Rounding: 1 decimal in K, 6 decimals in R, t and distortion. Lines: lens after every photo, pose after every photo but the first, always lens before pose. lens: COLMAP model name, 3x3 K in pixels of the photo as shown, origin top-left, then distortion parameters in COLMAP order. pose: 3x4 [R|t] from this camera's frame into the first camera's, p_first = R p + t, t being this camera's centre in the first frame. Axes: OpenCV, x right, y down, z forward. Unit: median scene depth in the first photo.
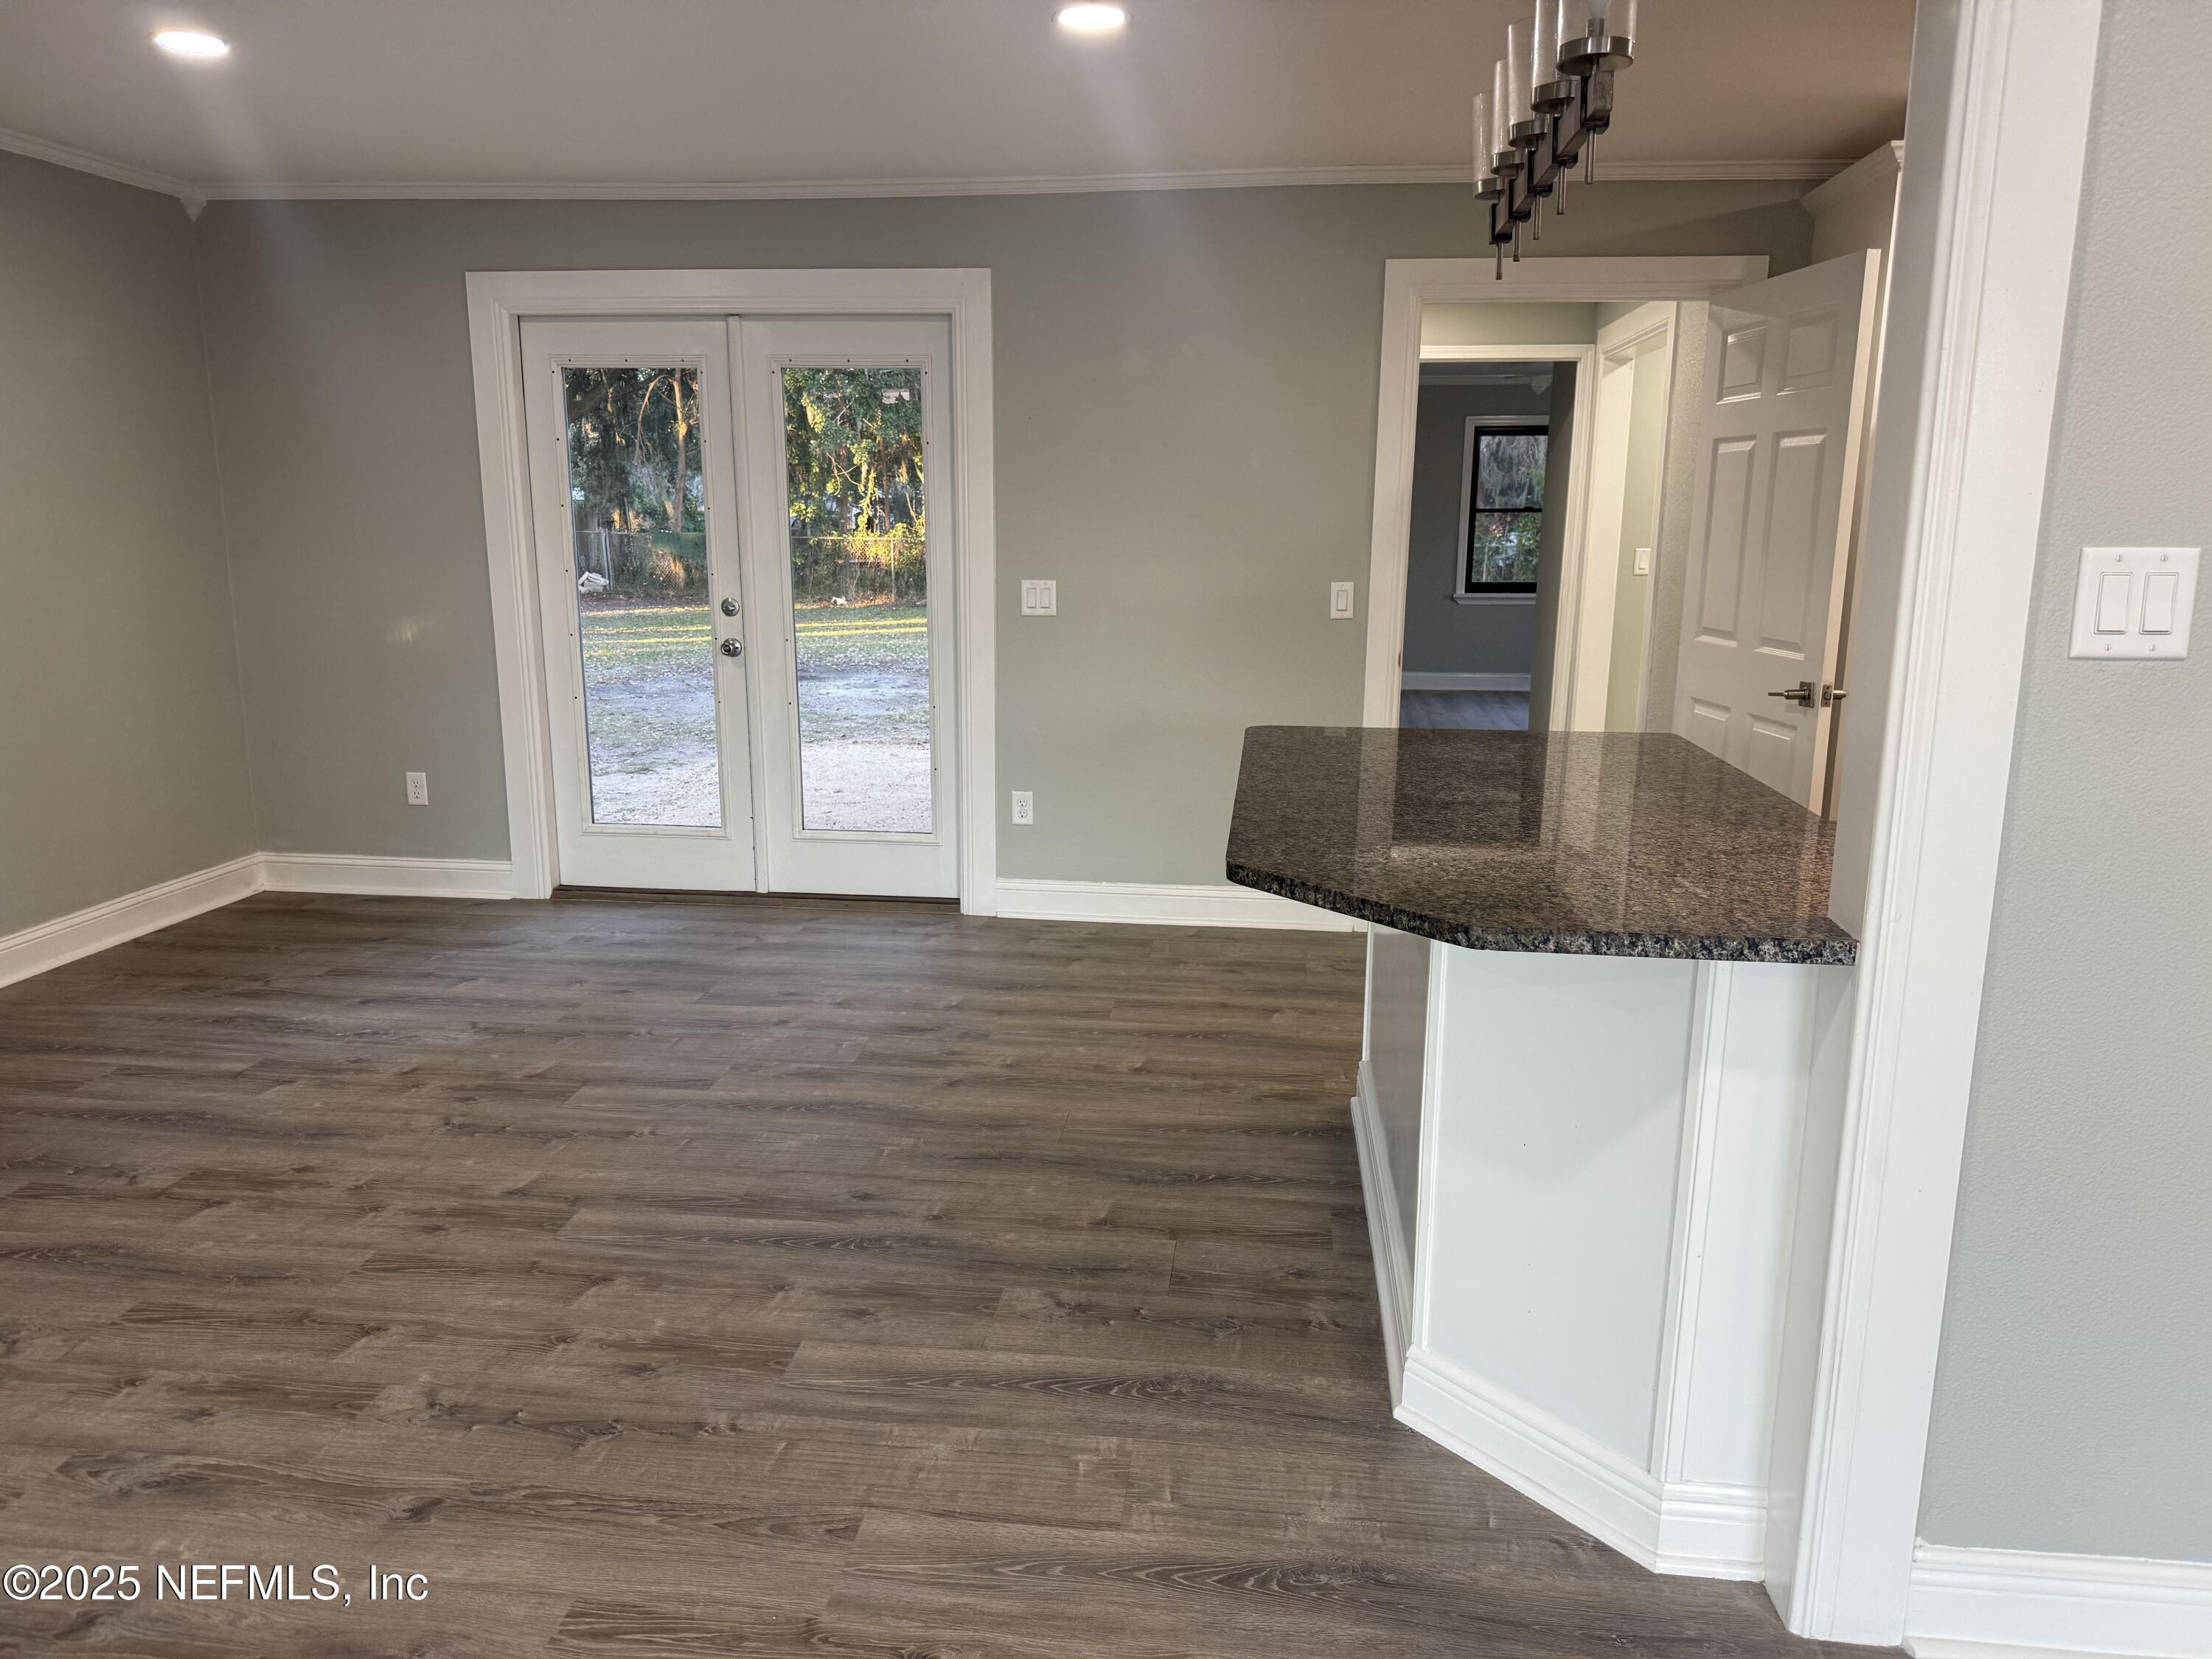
lens RADIAL K [[1549.5, 0, 1095.9], [0, 1549.5, 839.6], [0, 0, 1]] dist [0.013090, -0.021158]
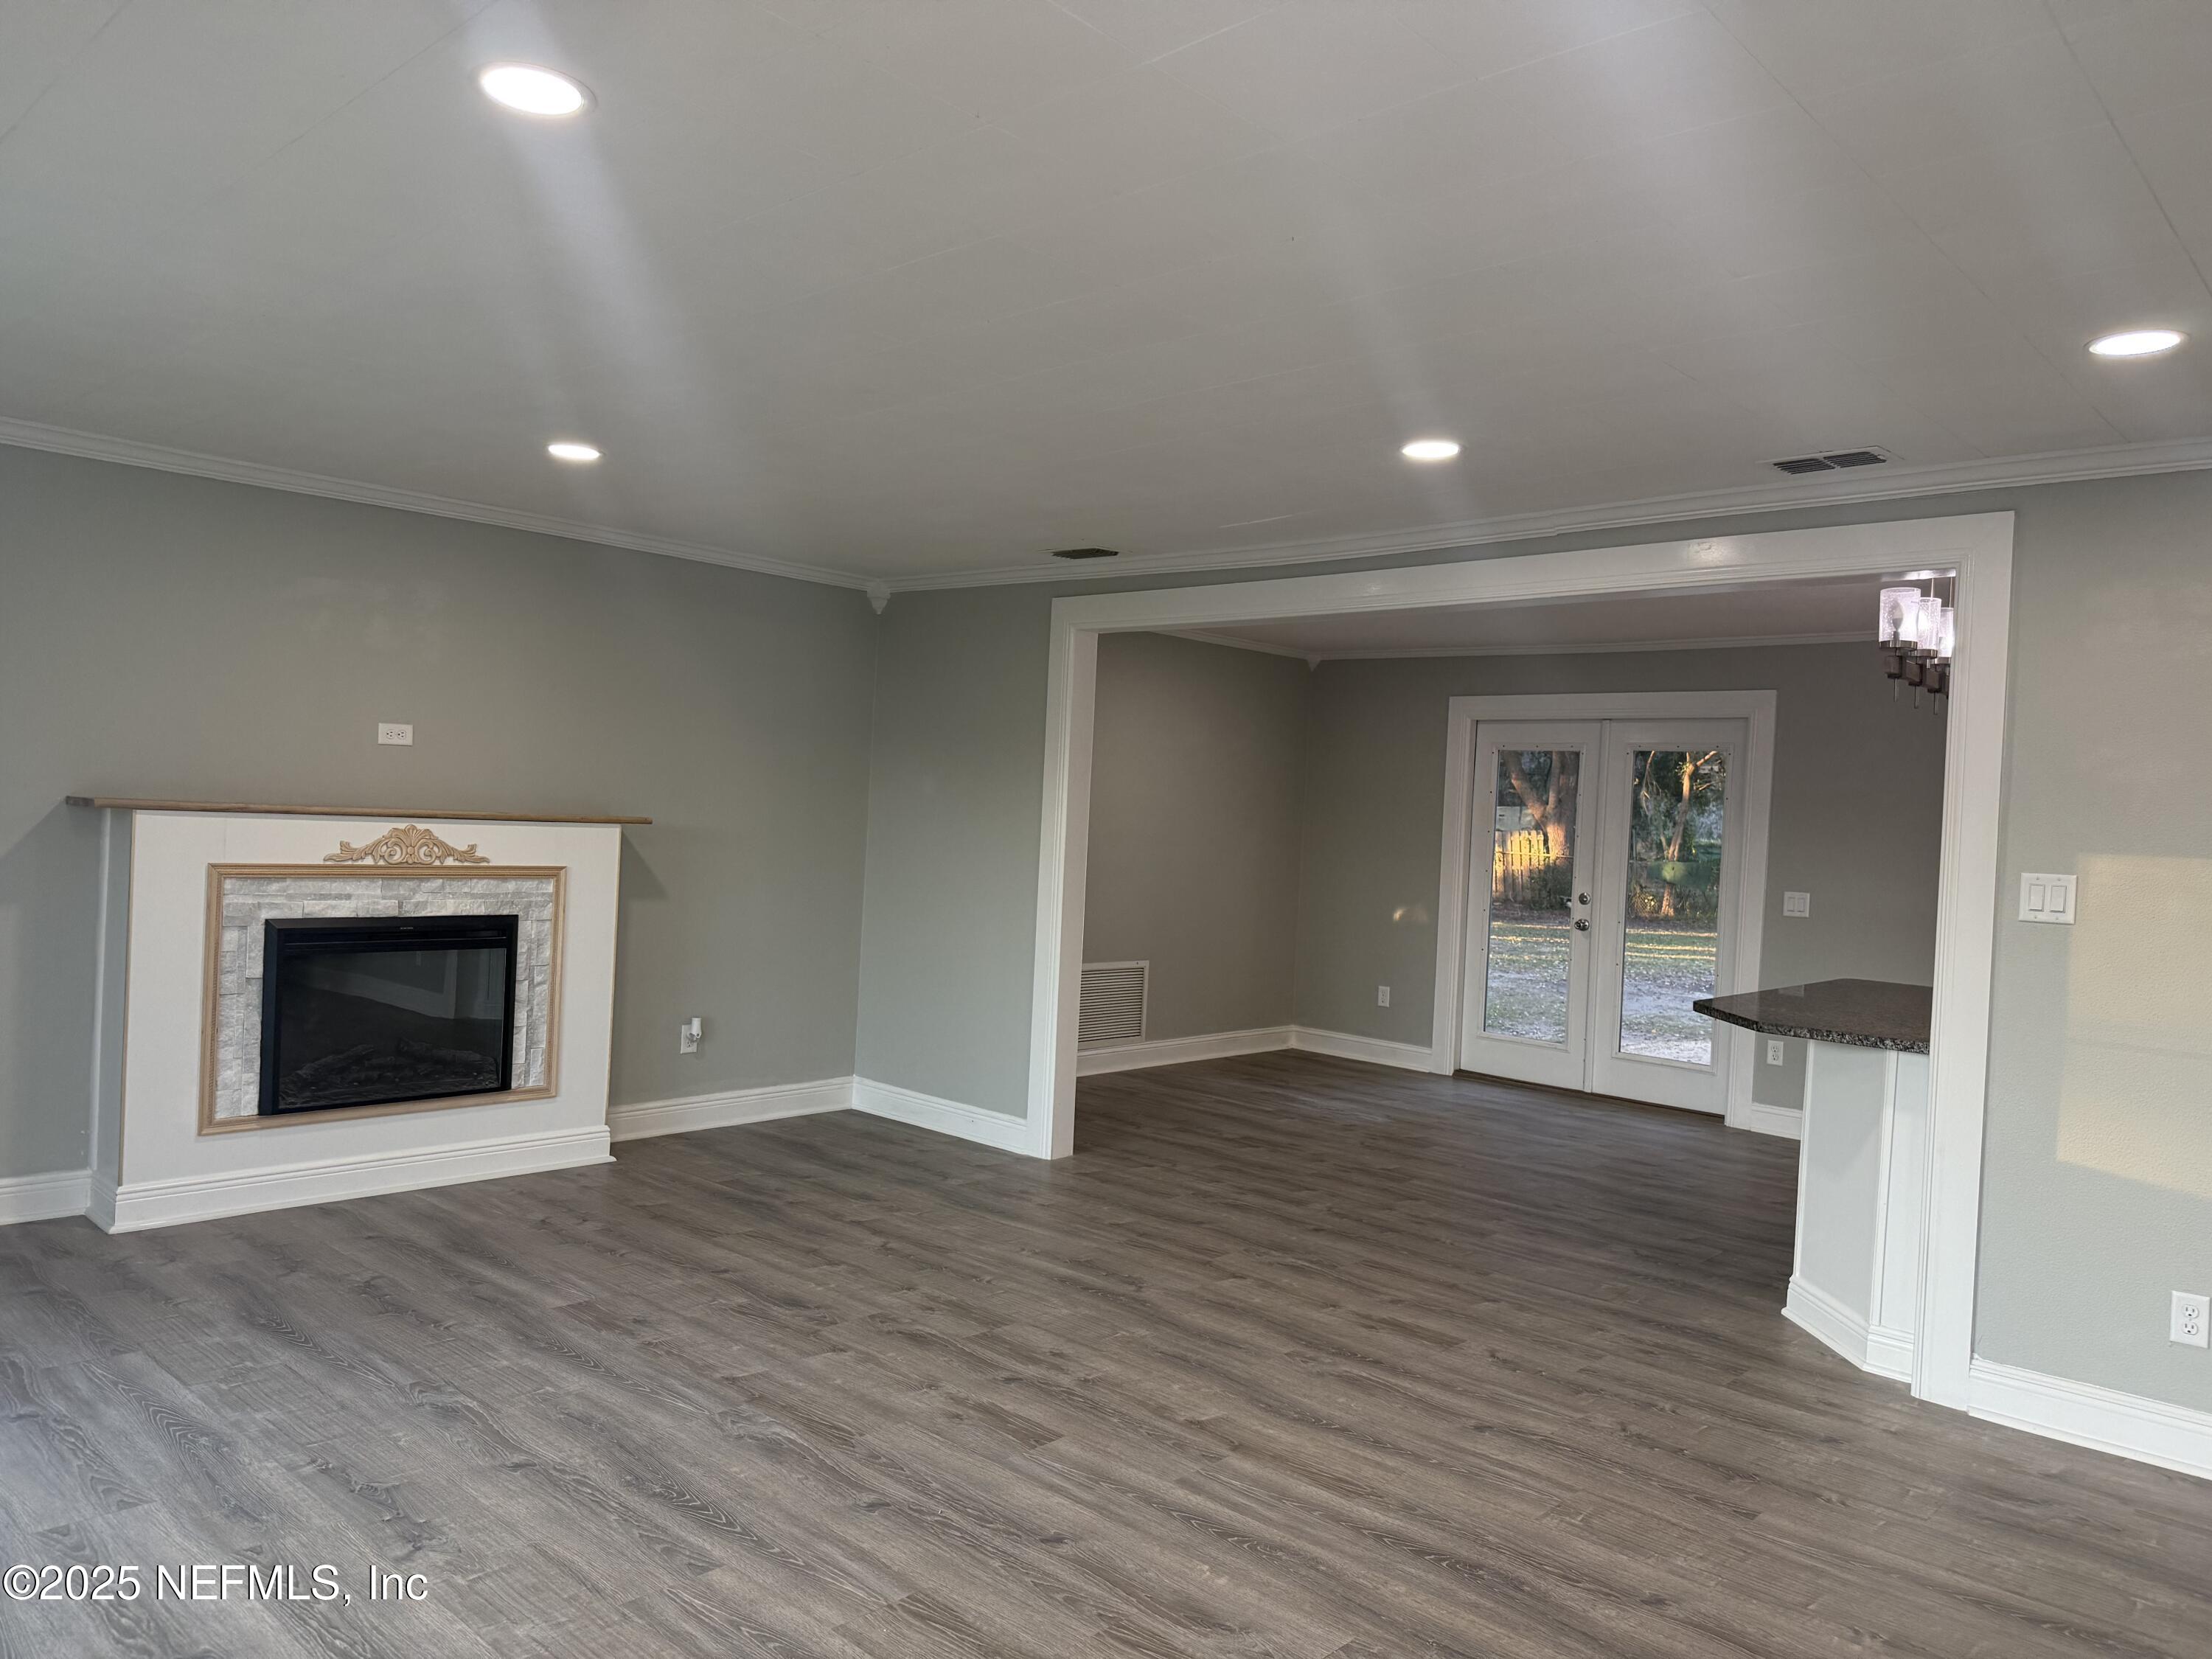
lens RADIAL K [[1549.5, 0, 1101.3], [0, 1549.5, 832.0], [0, 0, 1]] dist [0.013090, -0.021158]
pose [[0.807071, 0.042563, -0.588918, 0.339800], [-0.167261, 0.973024, -0.158896, 0.132295], [0.566268, 0.226743, 0.792419, -0.614958]]
